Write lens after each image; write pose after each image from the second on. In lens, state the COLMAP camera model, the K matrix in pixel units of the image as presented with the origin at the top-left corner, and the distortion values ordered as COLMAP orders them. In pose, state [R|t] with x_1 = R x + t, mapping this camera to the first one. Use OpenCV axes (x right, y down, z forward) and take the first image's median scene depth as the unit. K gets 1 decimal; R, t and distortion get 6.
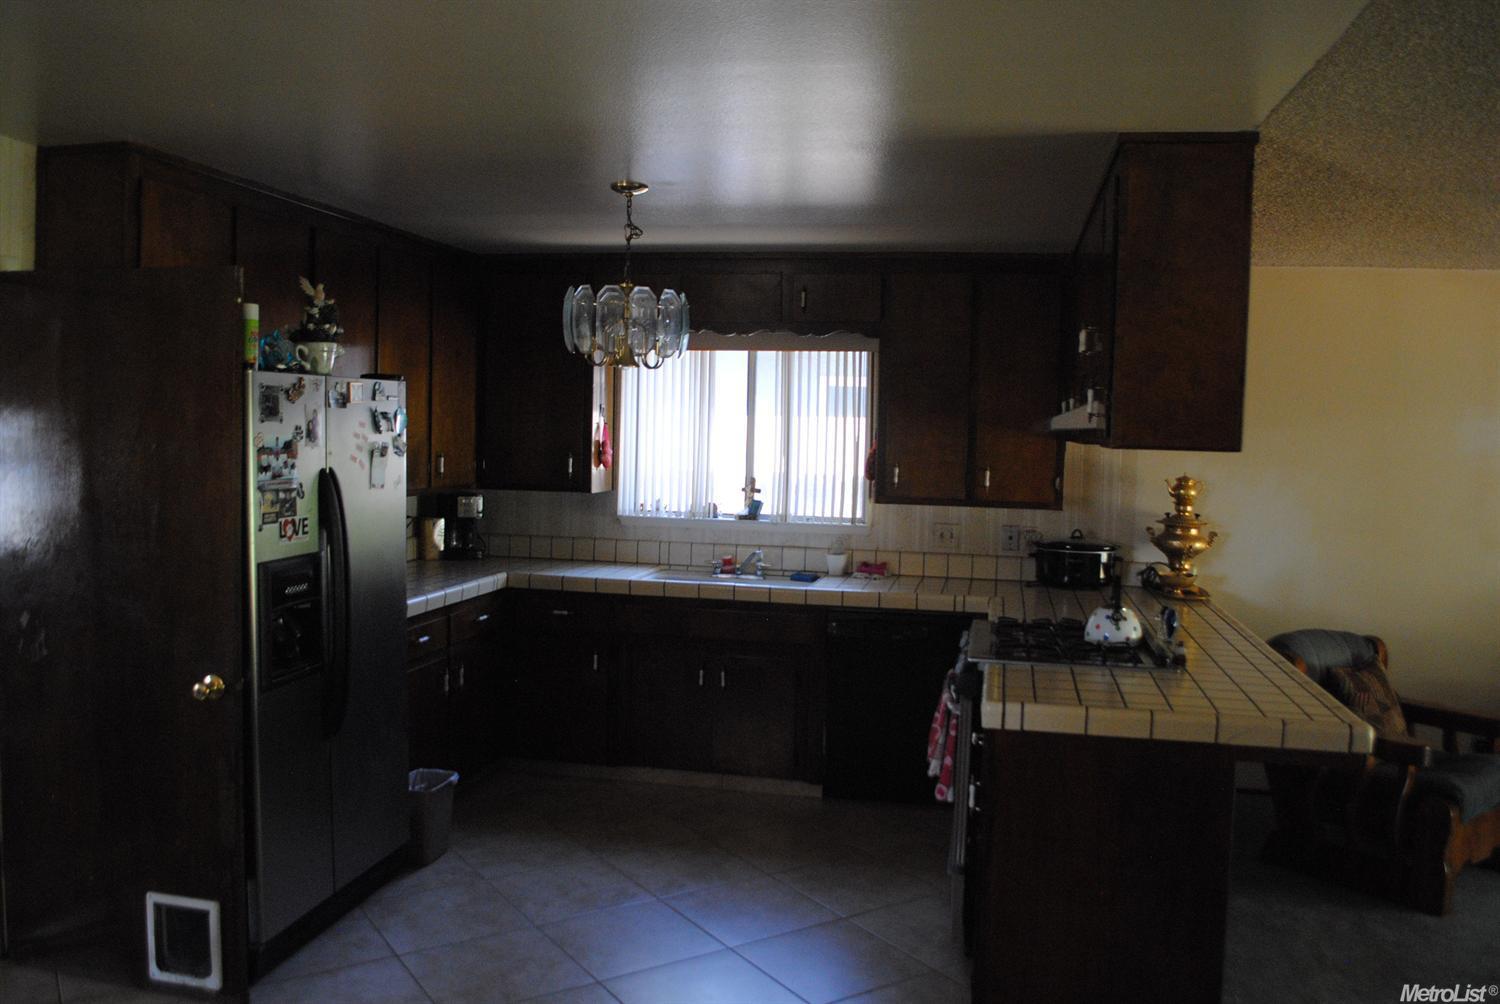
lens RADIAL K [[1218.8, 0, 750.0], [0, 1218.8, 502.0], [0, 0, 1]] dist [-0.064077, -0.001127]
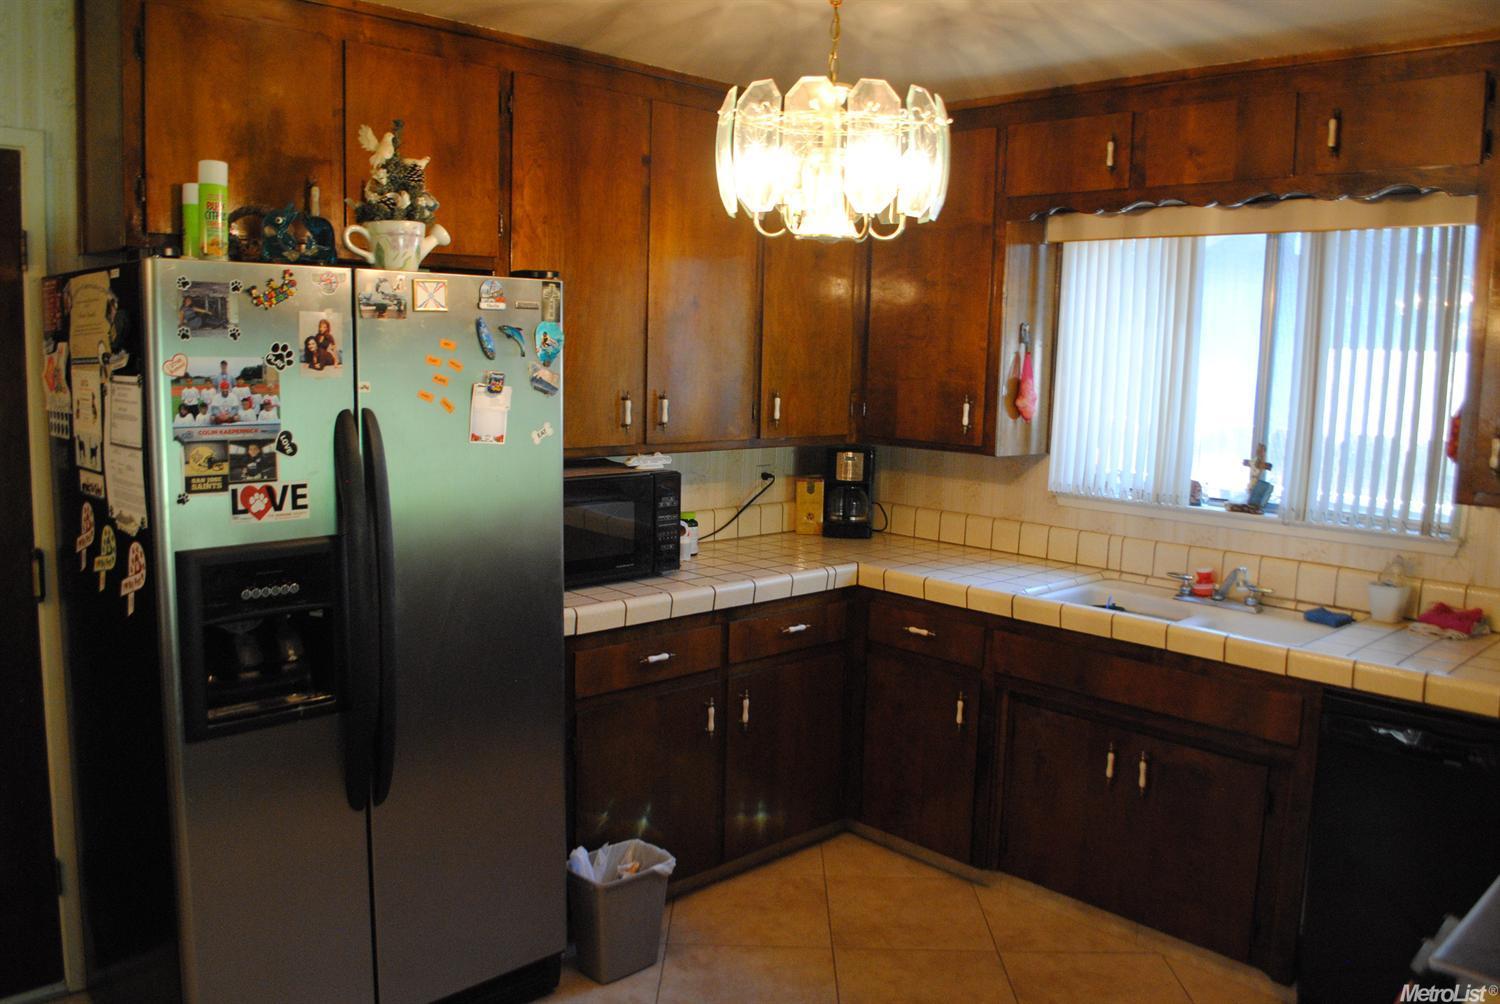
lens RADIAL K [[1218.8, 0, 750.0], [0, 1218.8, 502.0], [0, 0, 1]] dist [-0.064077, -0.001127]
pose [[0.833755, 0.070897, -0.547565, 0.199049], [-0.043298, 0.997063, 0.063169, -0.029499], [0.550435, -0.028959, 0.834376, 0.578641]]
